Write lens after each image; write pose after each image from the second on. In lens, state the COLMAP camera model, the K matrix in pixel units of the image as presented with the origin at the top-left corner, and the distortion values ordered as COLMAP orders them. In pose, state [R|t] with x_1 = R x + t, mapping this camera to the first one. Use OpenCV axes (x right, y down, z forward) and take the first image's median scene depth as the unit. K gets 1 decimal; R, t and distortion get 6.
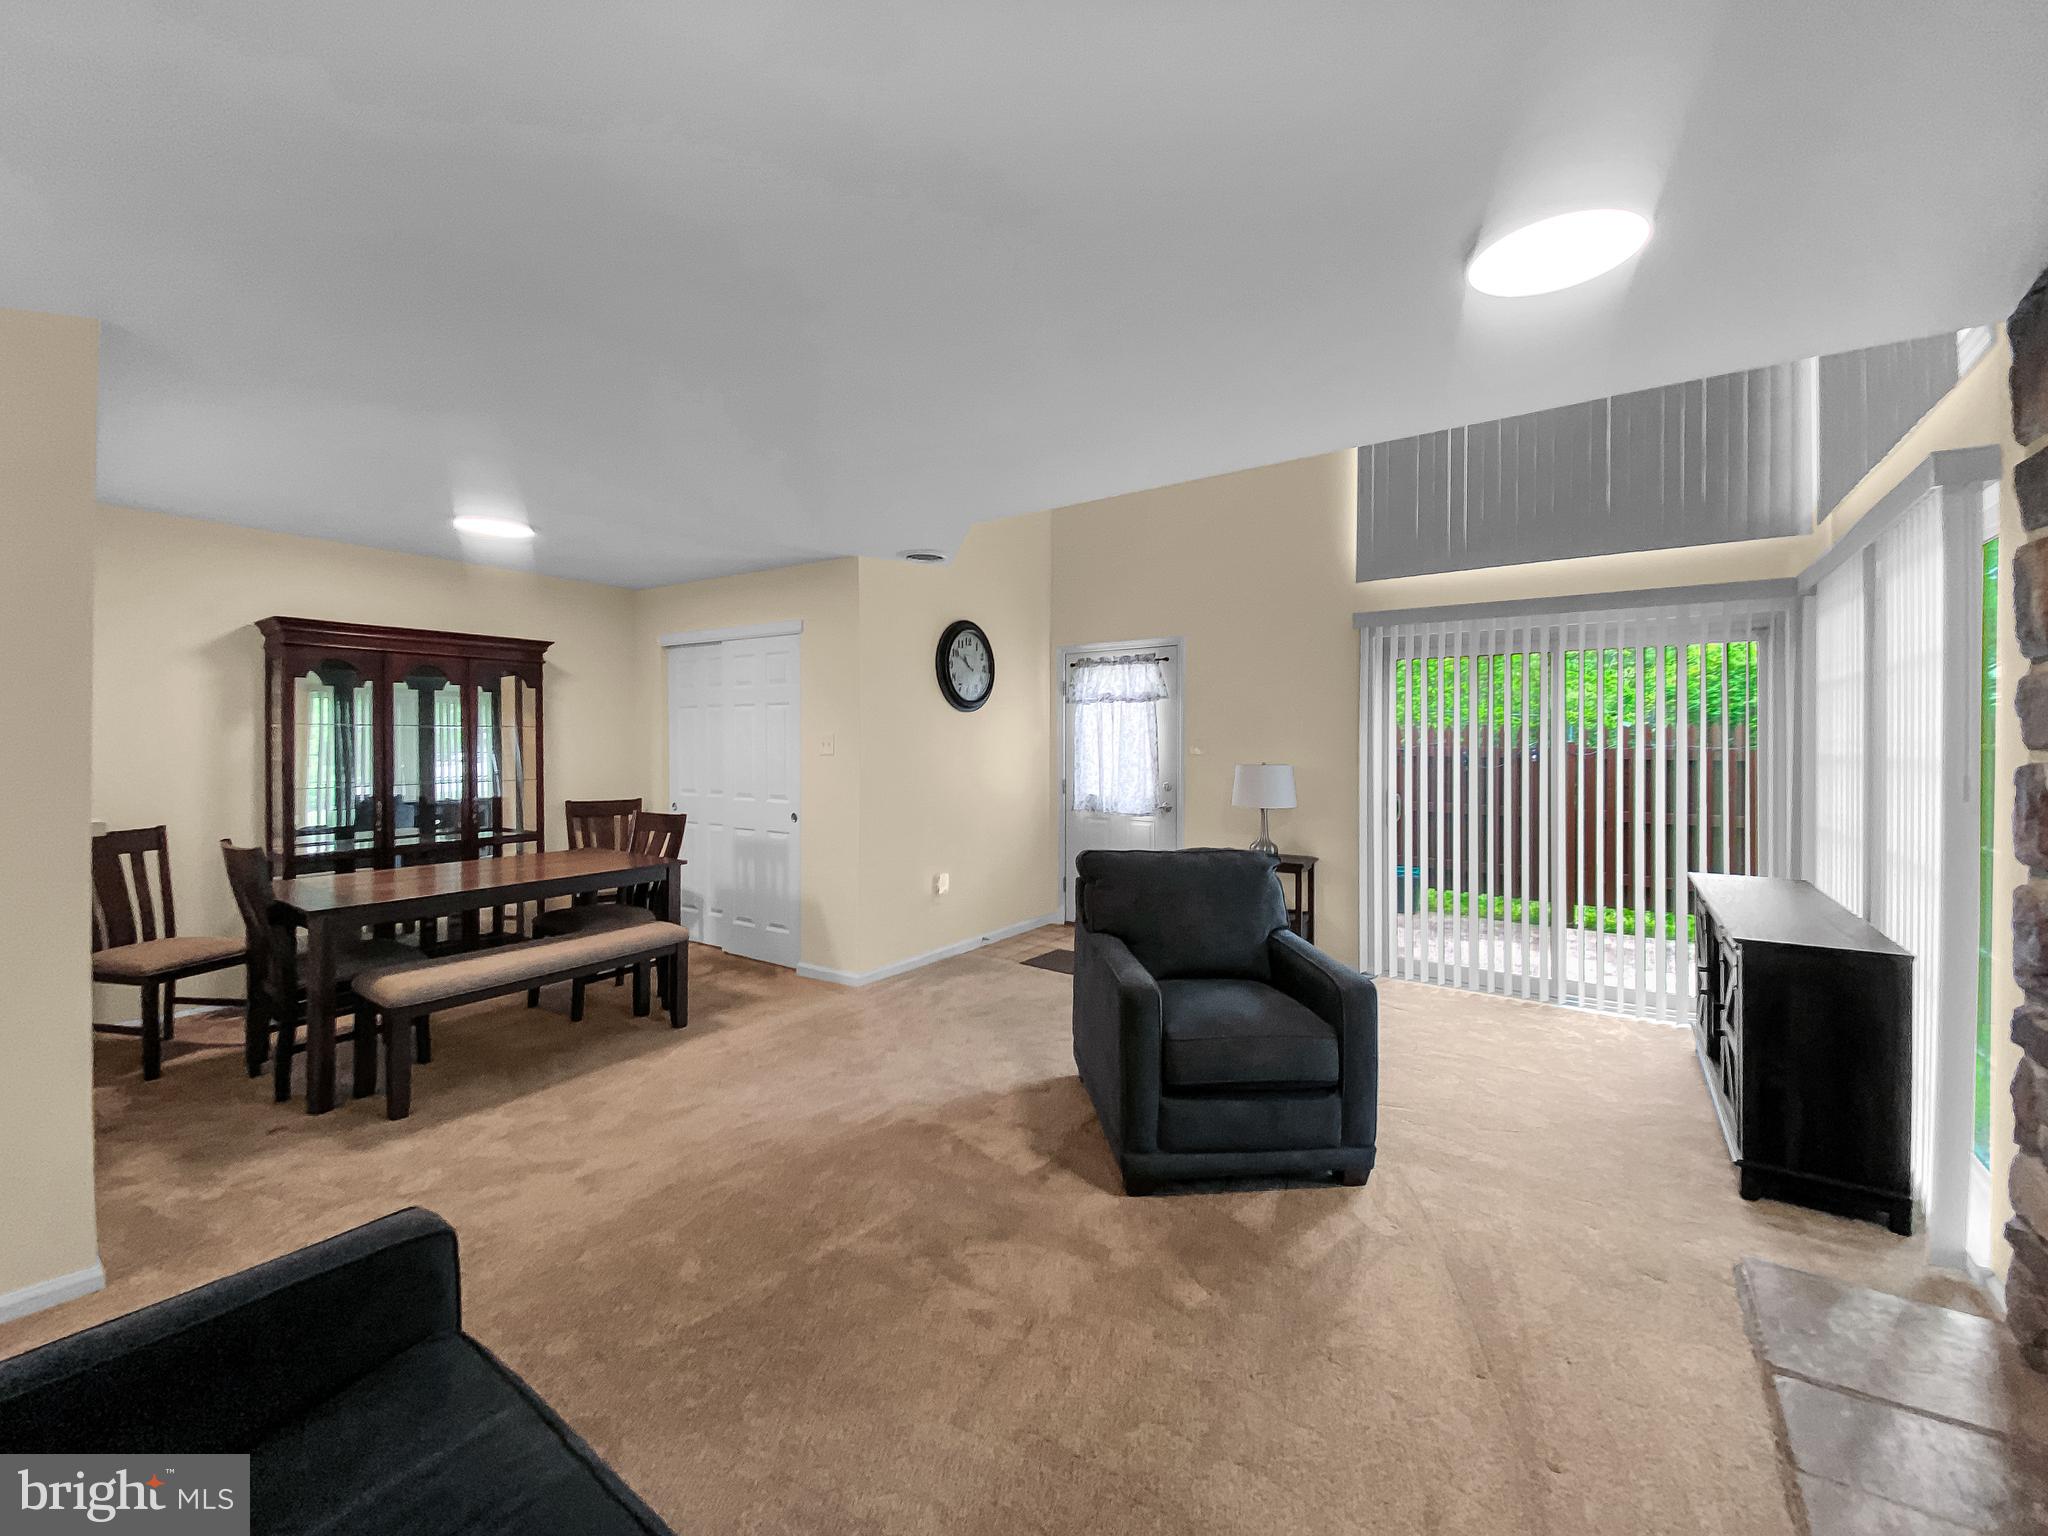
lens RADIAL K [[828.7, 0, 1024.0], [0, 828.7, 748.6], [0, 0, 1]] dist [-0.002169, -0.003685]
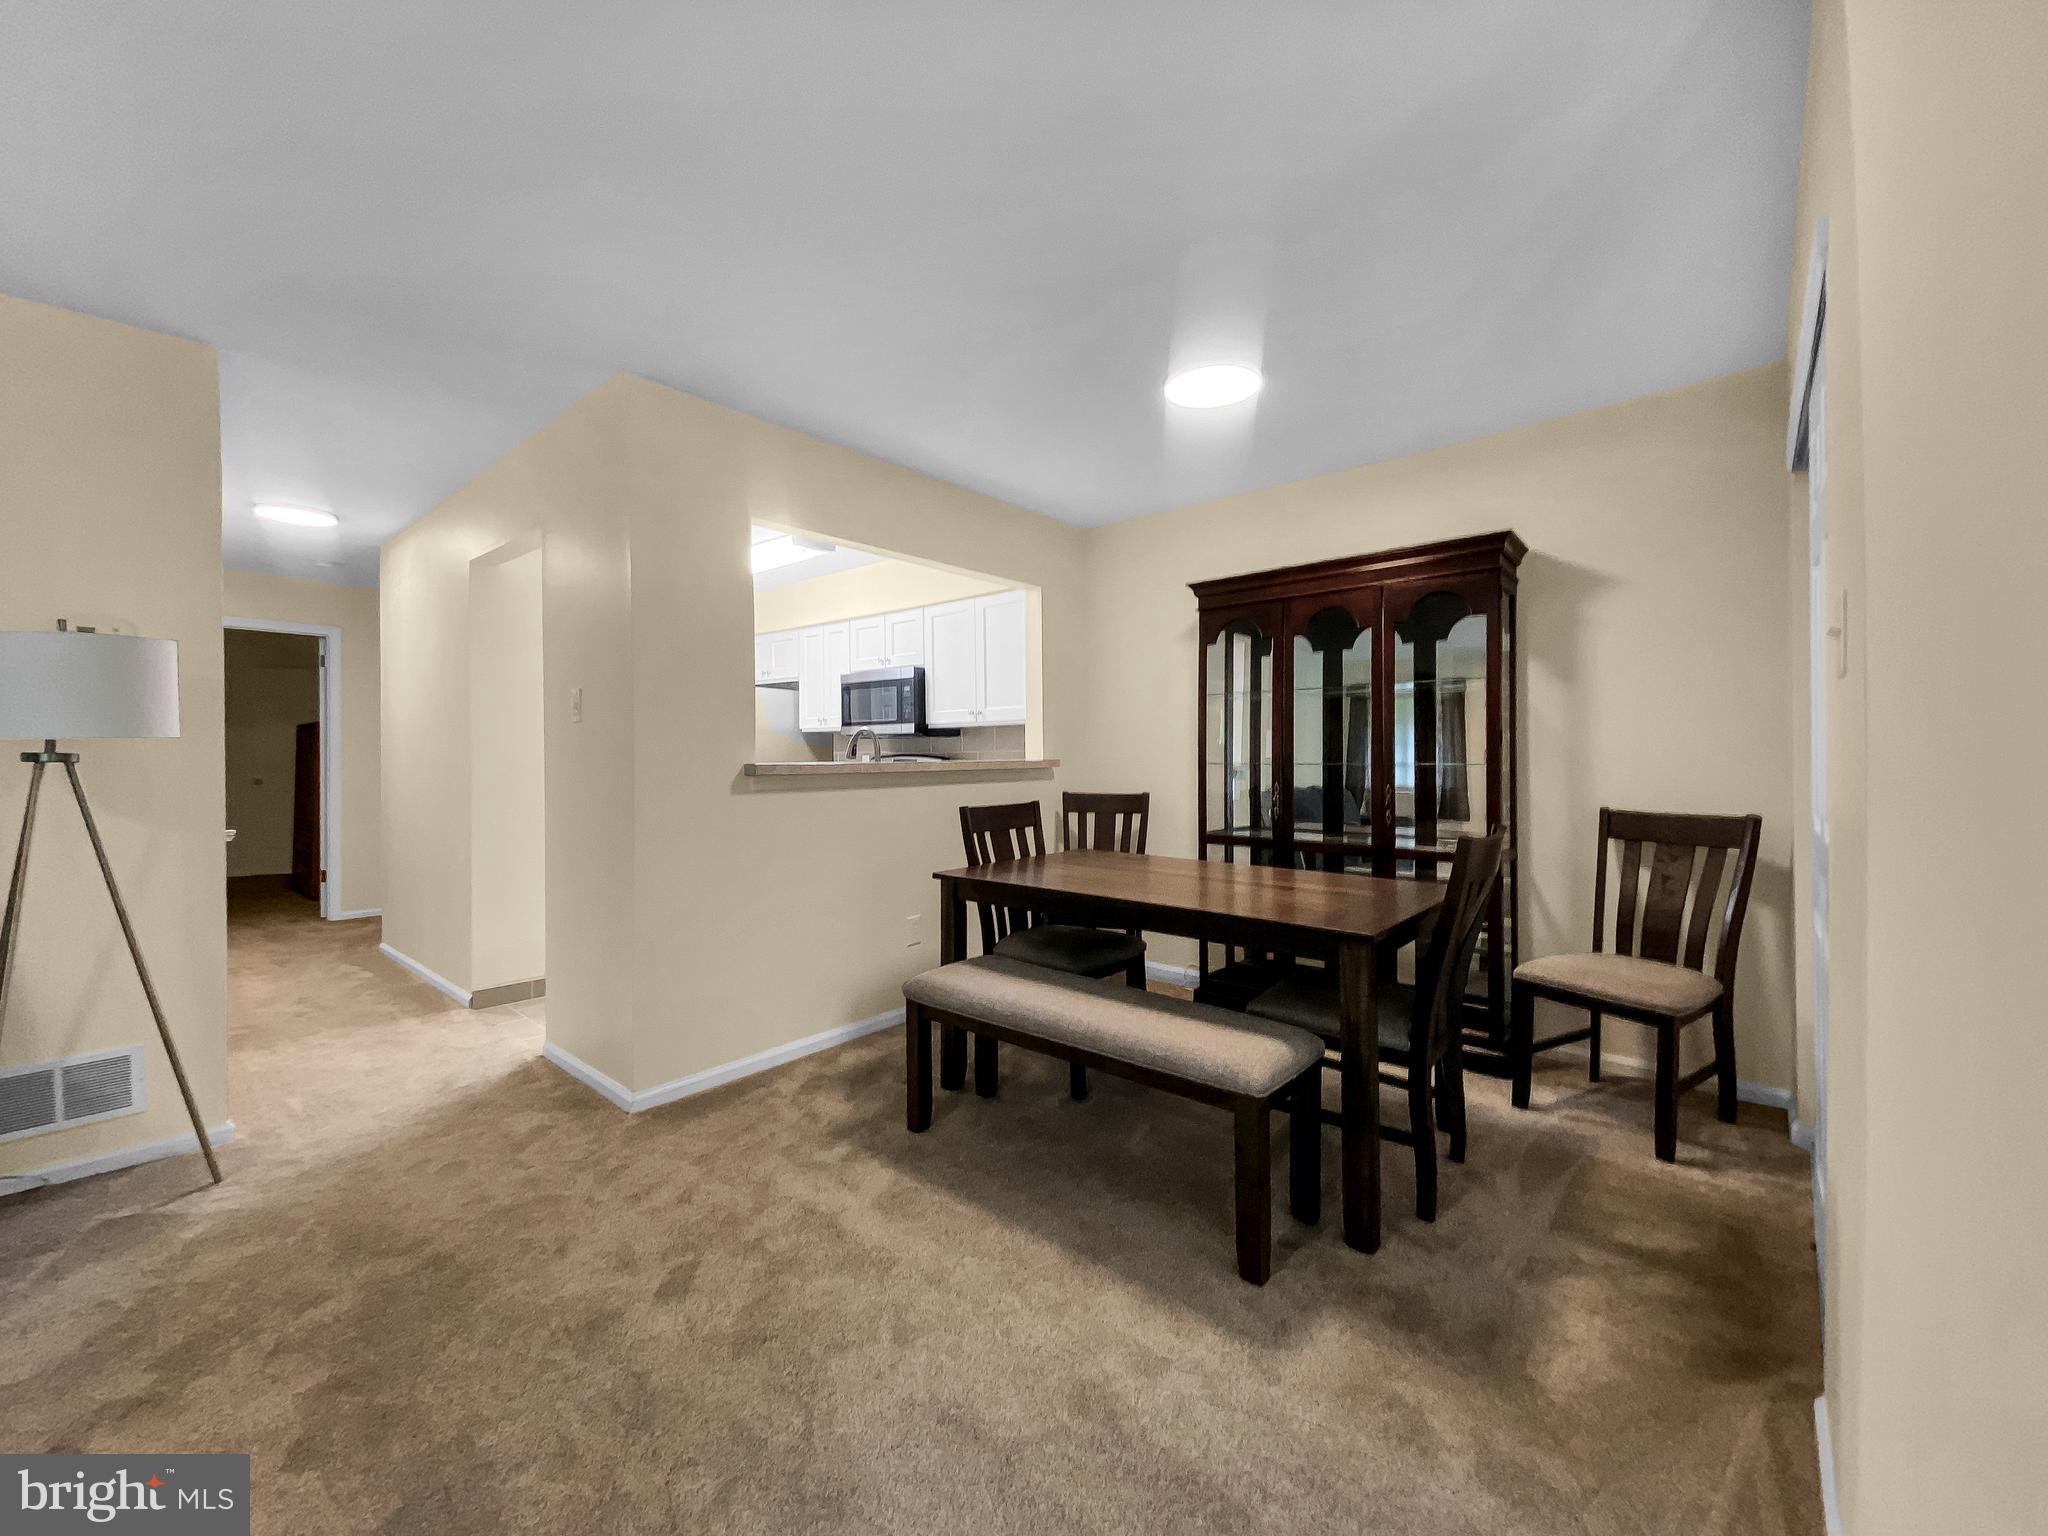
lens RADIAL K [[828.7, 0, 1047.4], [0, 828.7, 755.2], [0, 0, 1]] dist [-0.002169, -0.003685]
pose [[-0.109609, 0.005876, -0.993957, 0.078701], [-0.007863, 0.999946, 0.006779, 0.040723], [0.993944, 0.008559, -0.109557, 1.095346]]
